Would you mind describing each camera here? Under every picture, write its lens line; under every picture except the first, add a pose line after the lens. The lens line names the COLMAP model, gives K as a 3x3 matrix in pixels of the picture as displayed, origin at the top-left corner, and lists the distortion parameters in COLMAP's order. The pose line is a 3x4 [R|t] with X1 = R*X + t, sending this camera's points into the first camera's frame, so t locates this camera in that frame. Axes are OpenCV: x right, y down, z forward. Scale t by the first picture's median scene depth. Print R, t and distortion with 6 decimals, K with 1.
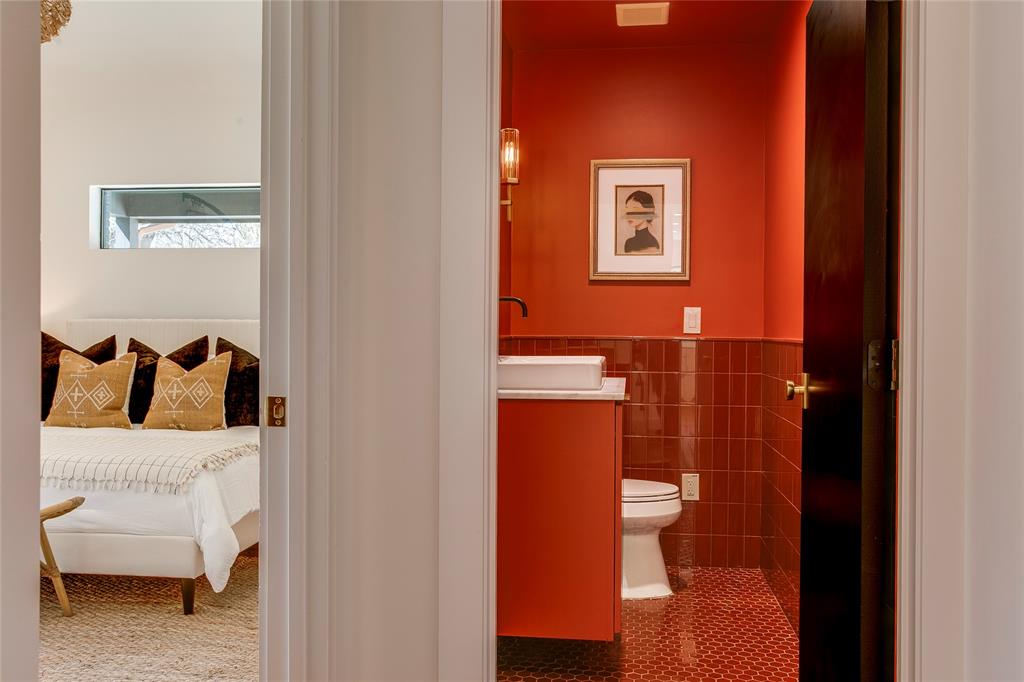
lens RADIAL K [[825.5, 0, 516.6], [0, 825.5, 340.0], [0, 0, 1]] dist [-0.015170, 0.007464]
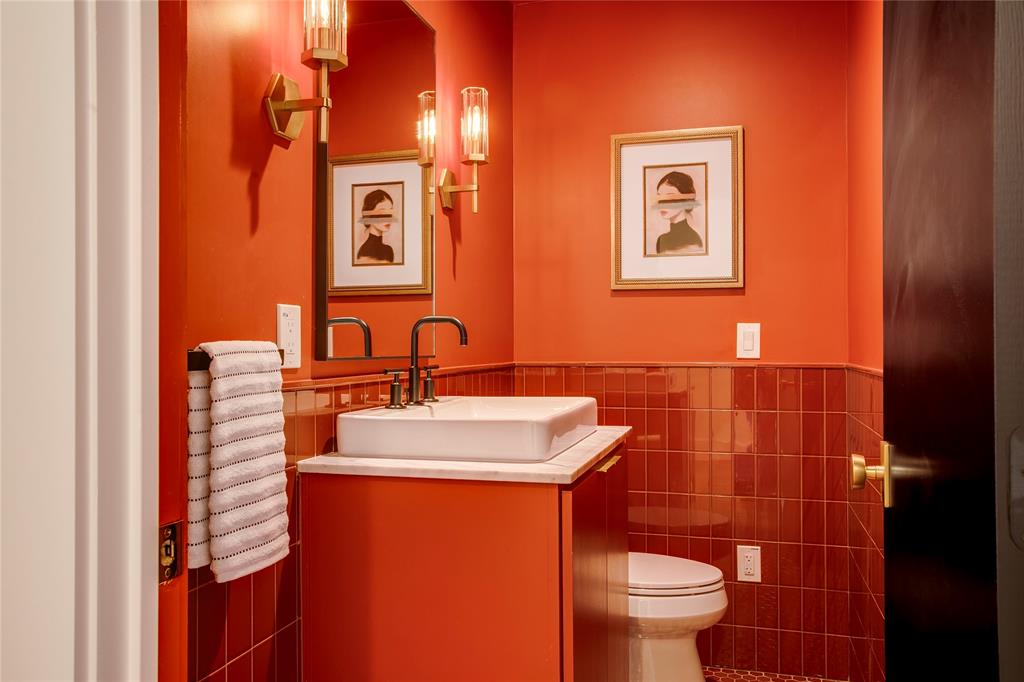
lens RADIAL K [[780.0, 0, 513.0], [0, 780.0, 341.1], [0, 0, 1]] dist [0.000711, -0.004050]
pose [[0.987579, -0.012194, -0.156650, 0.112817], [0.010157, 0.999853, -0.013800, -0.015645], [0.156795, 0.012038, 0.987558, 0.266297]]
